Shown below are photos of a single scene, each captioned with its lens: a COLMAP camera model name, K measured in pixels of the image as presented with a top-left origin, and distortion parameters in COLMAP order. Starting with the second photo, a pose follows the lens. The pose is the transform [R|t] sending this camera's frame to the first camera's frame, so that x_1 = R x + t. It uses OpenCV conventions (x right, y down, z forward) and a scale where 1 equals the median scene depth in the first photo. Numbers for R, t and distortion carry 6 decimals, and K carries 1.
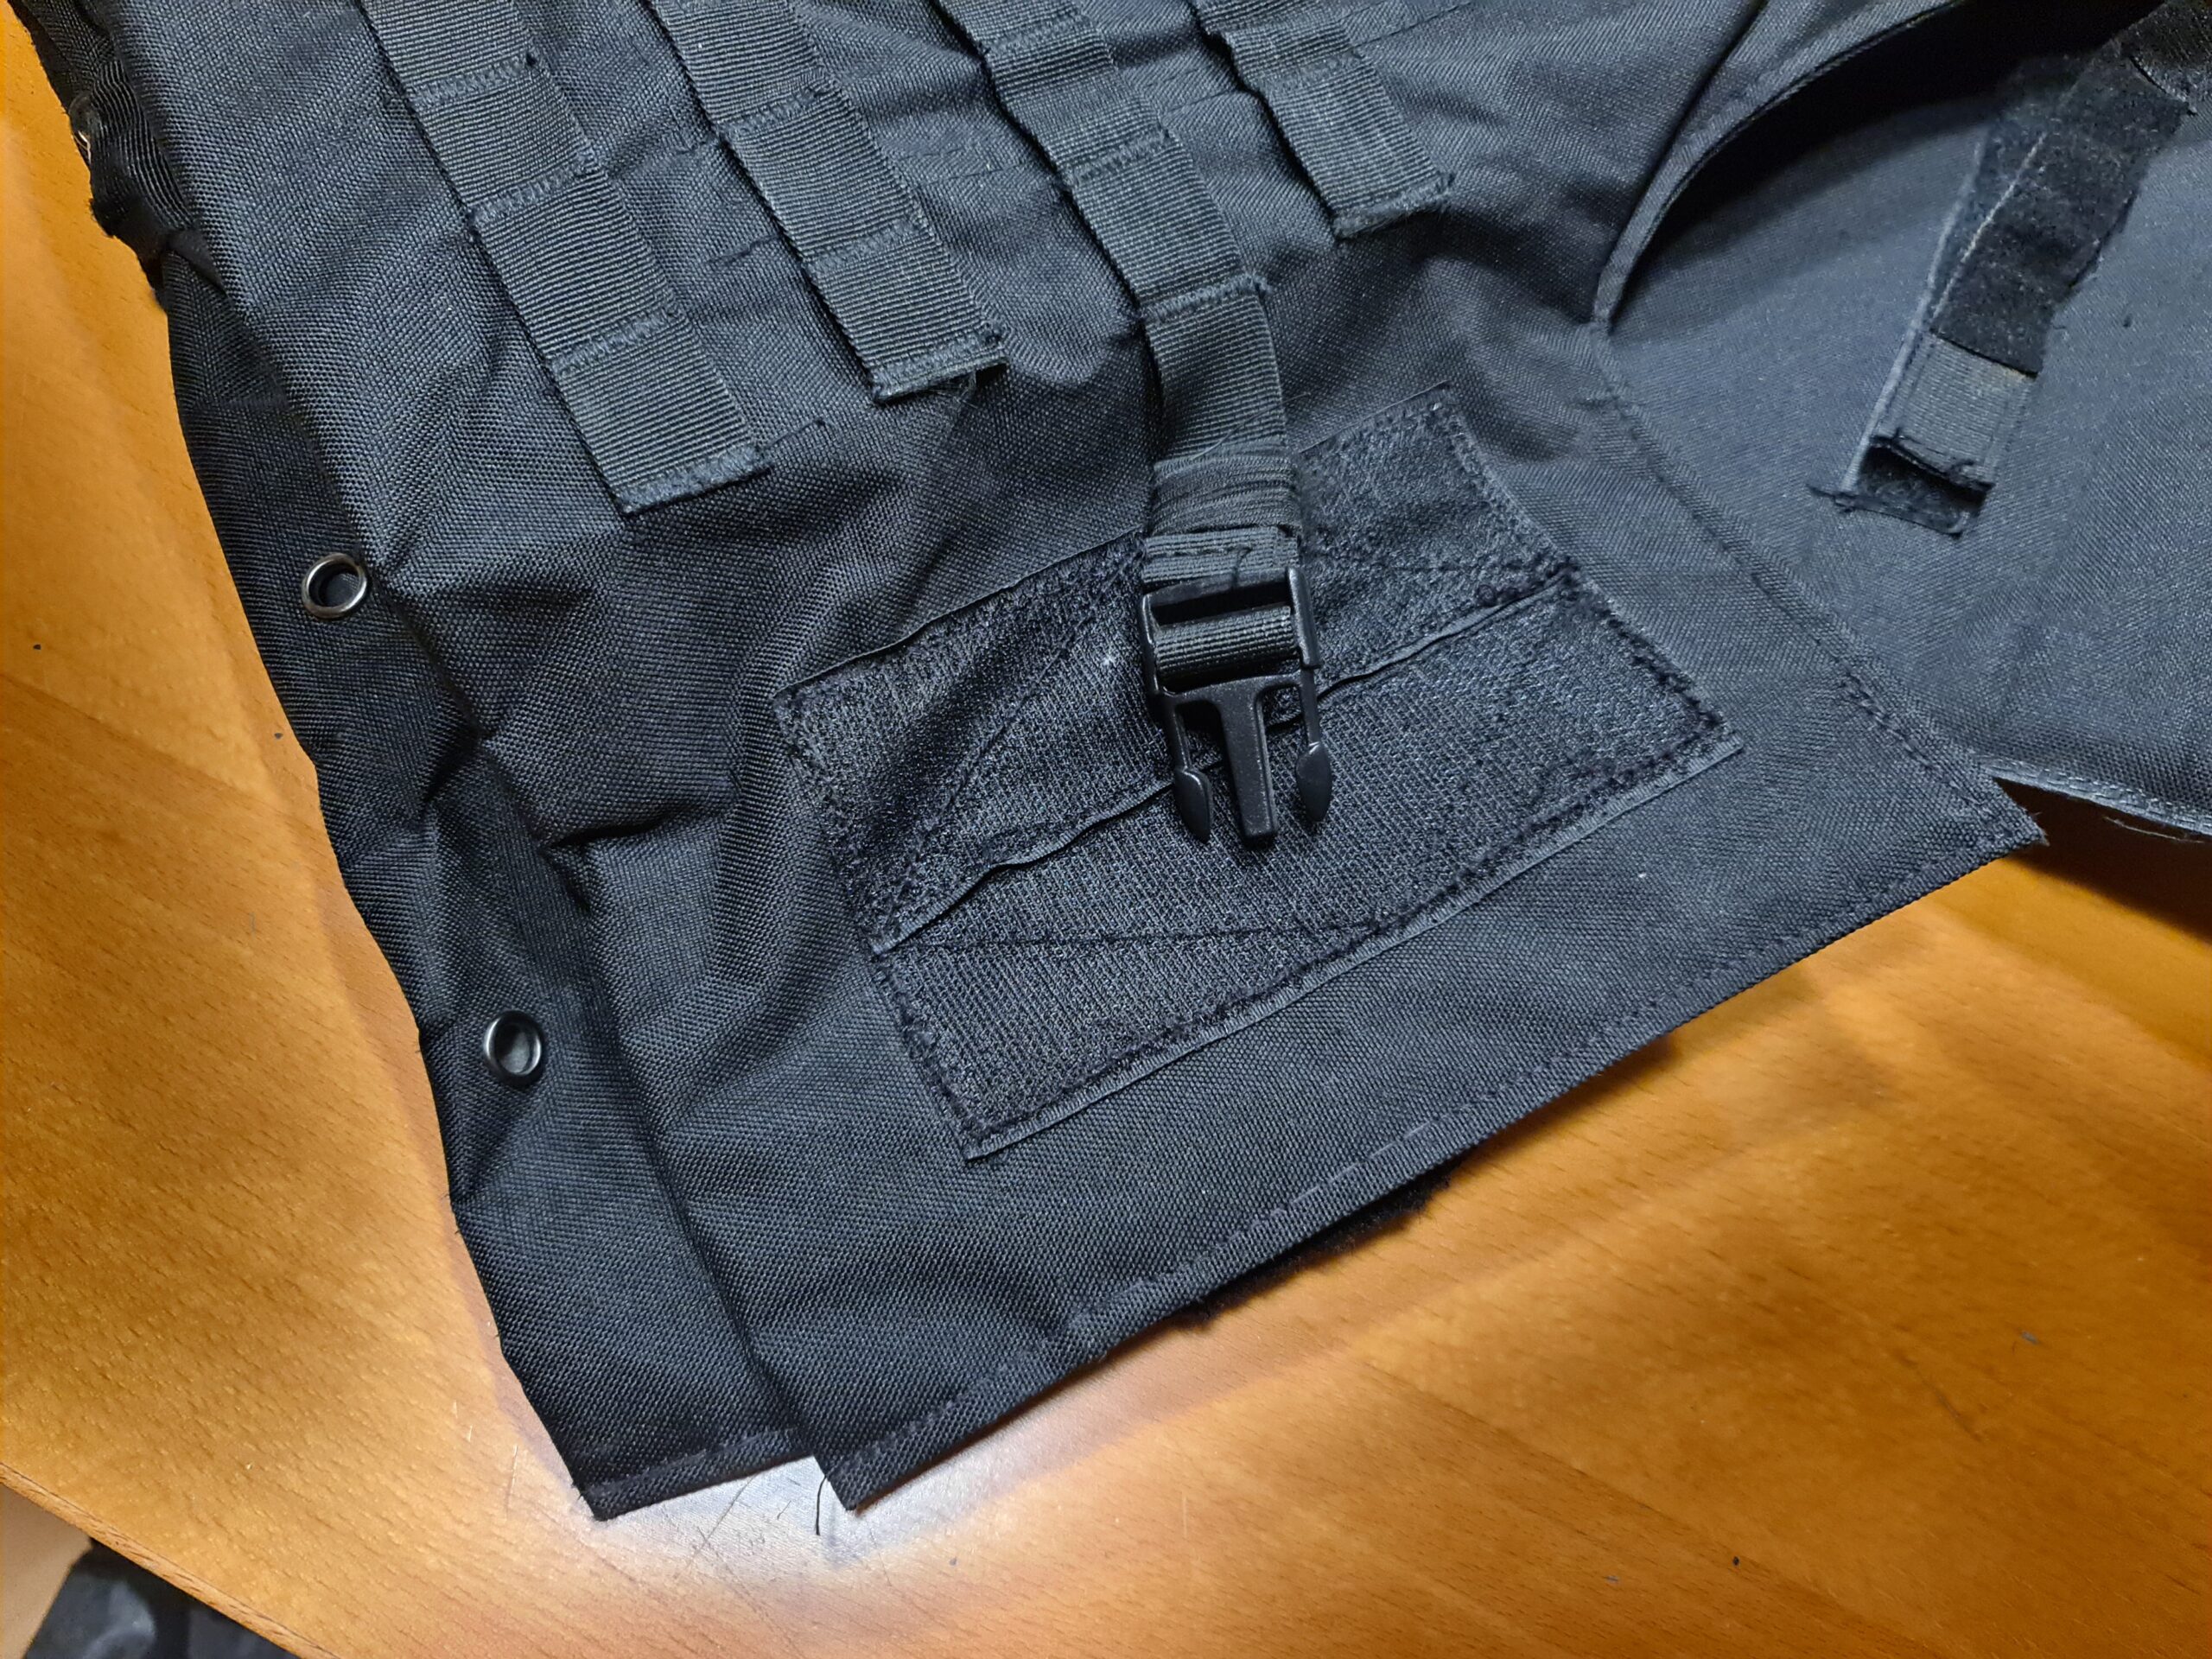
lens RADIAL K [[1410.4, 0, 1106.0], [0, 1410.4, 829.5], [0, 0, 1]] dist [0.001656, -0.000612]
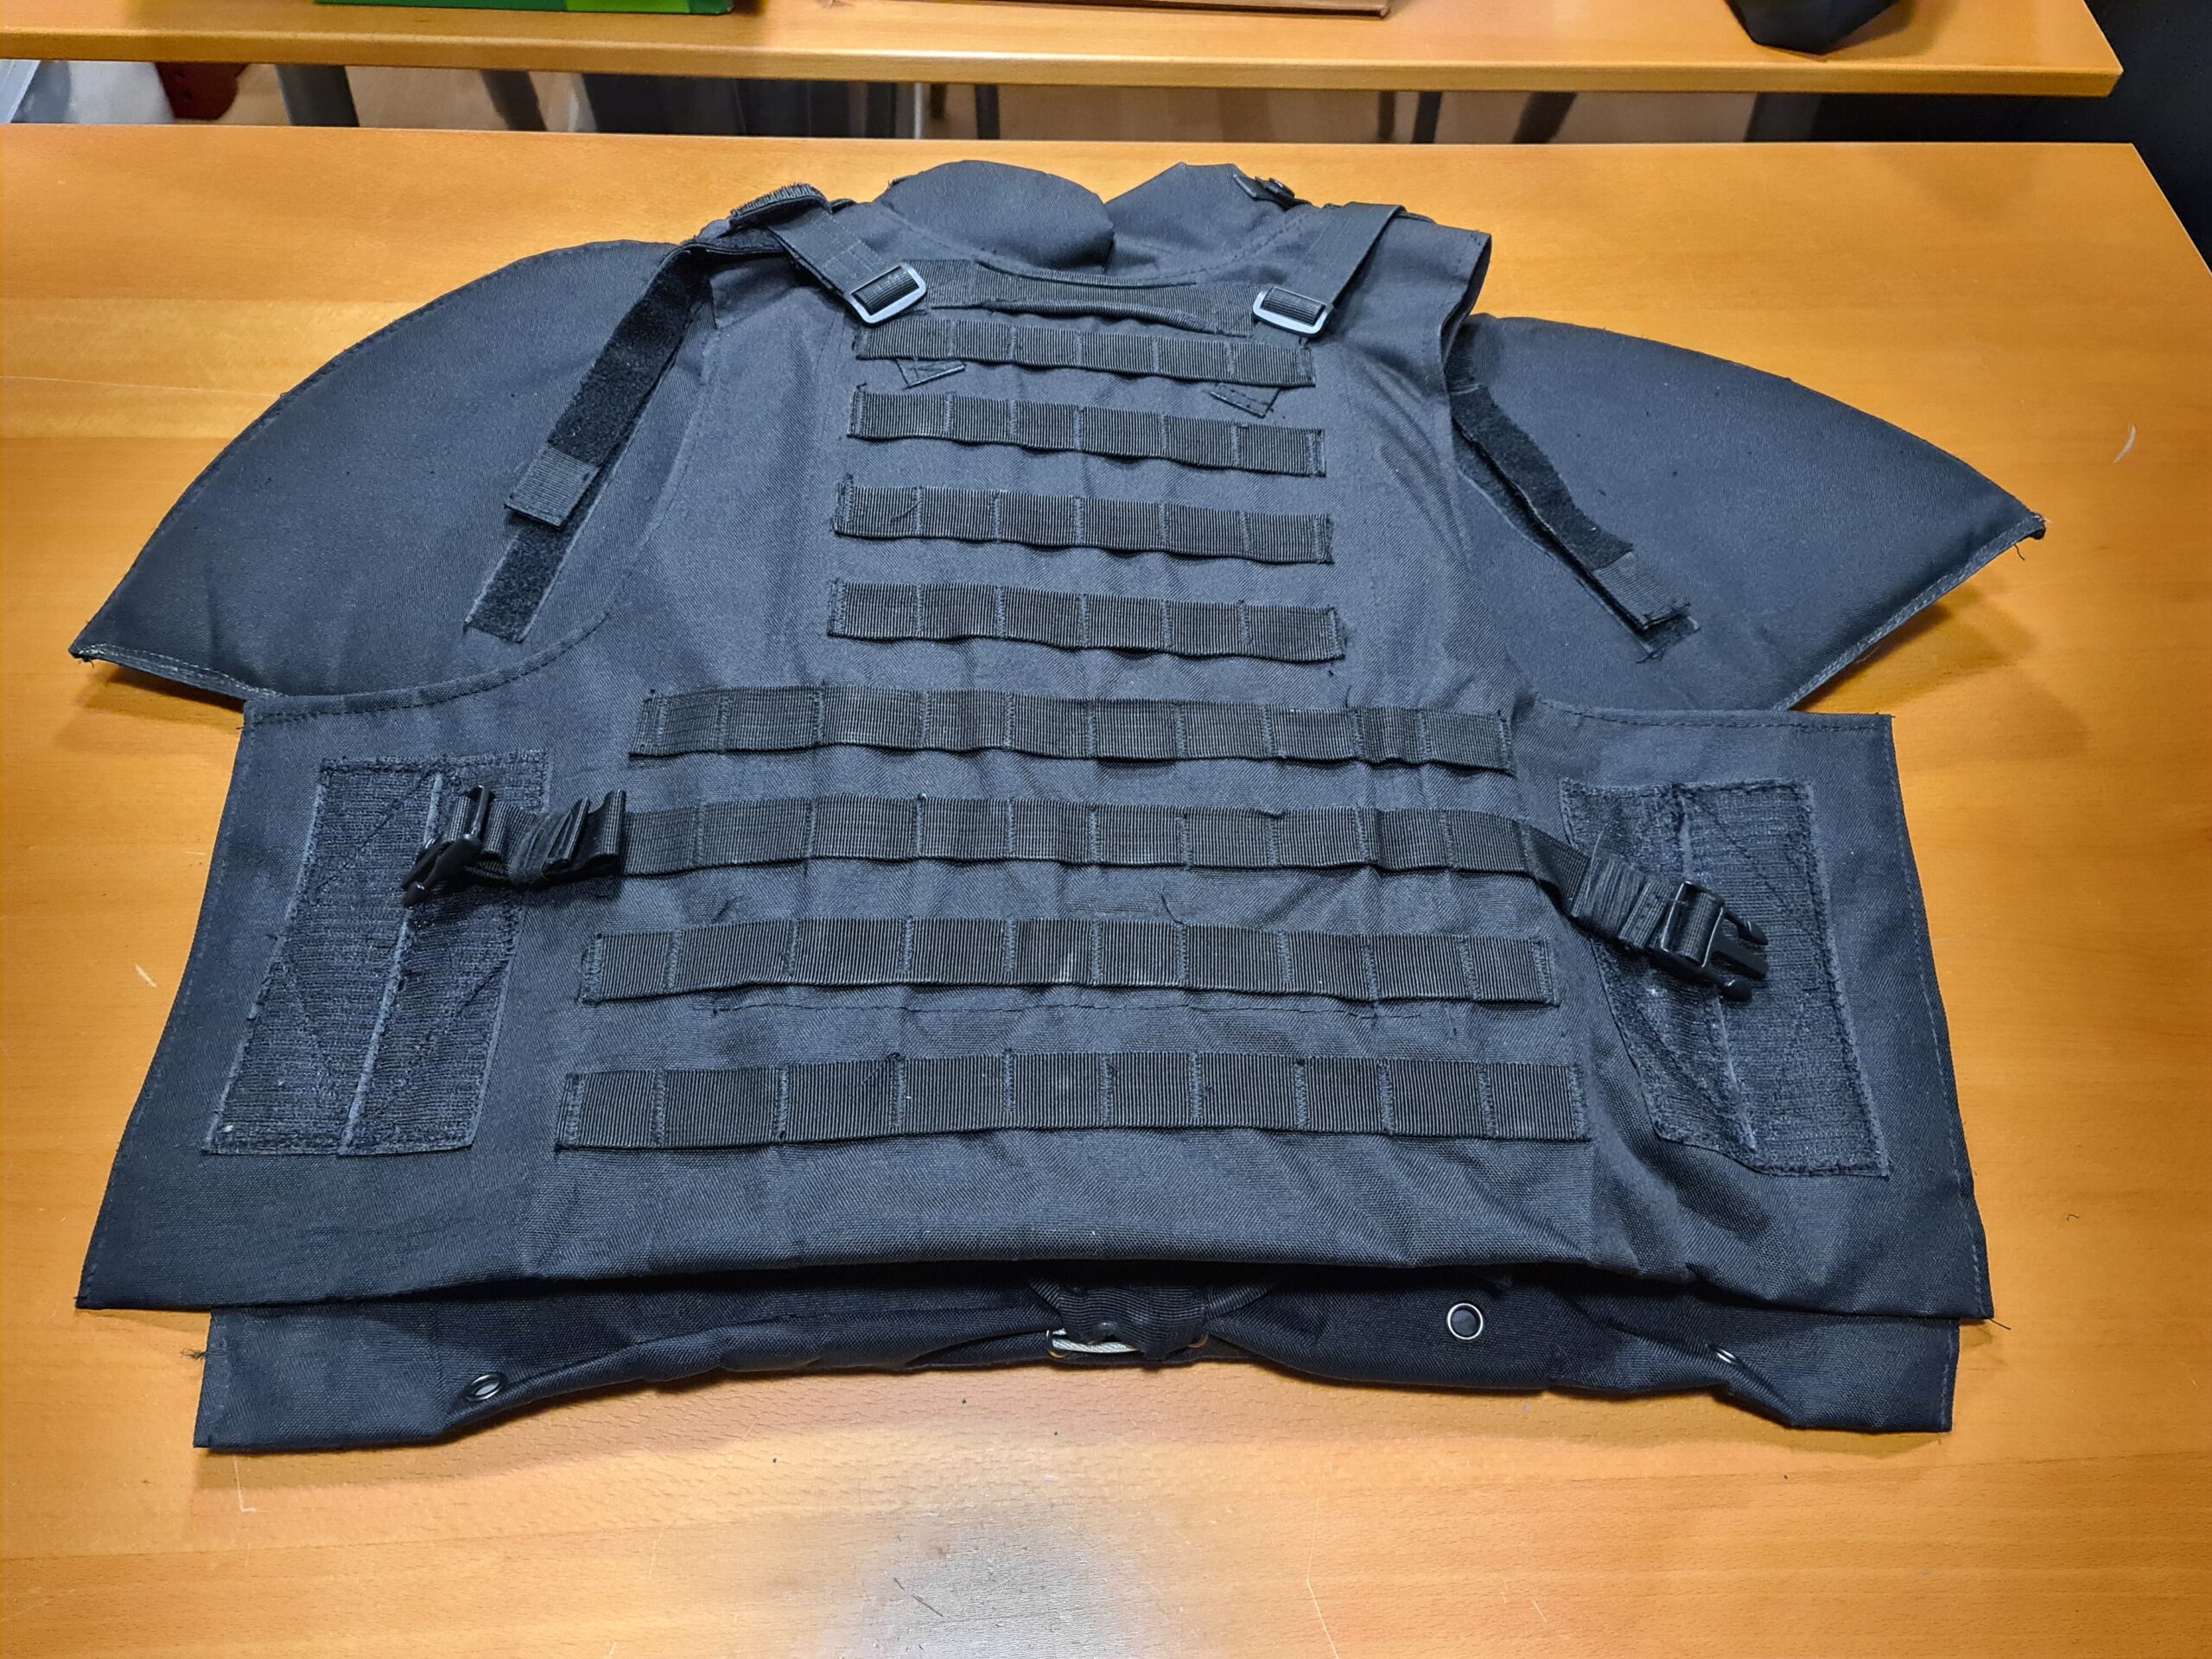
lens RADIAL K [[1457.1, 0, 1106.0], [0, 1457.1, 829.5], [0, 0, 1]] dist [0.005887, -0.000291]
pose [[0.511281, -0.761715, 0.397973, -1.048757], [0.794939, 0.595139, 0.117819, -1.129738], [-0.326593, 0.256126, 0.909800, -0.677433]]
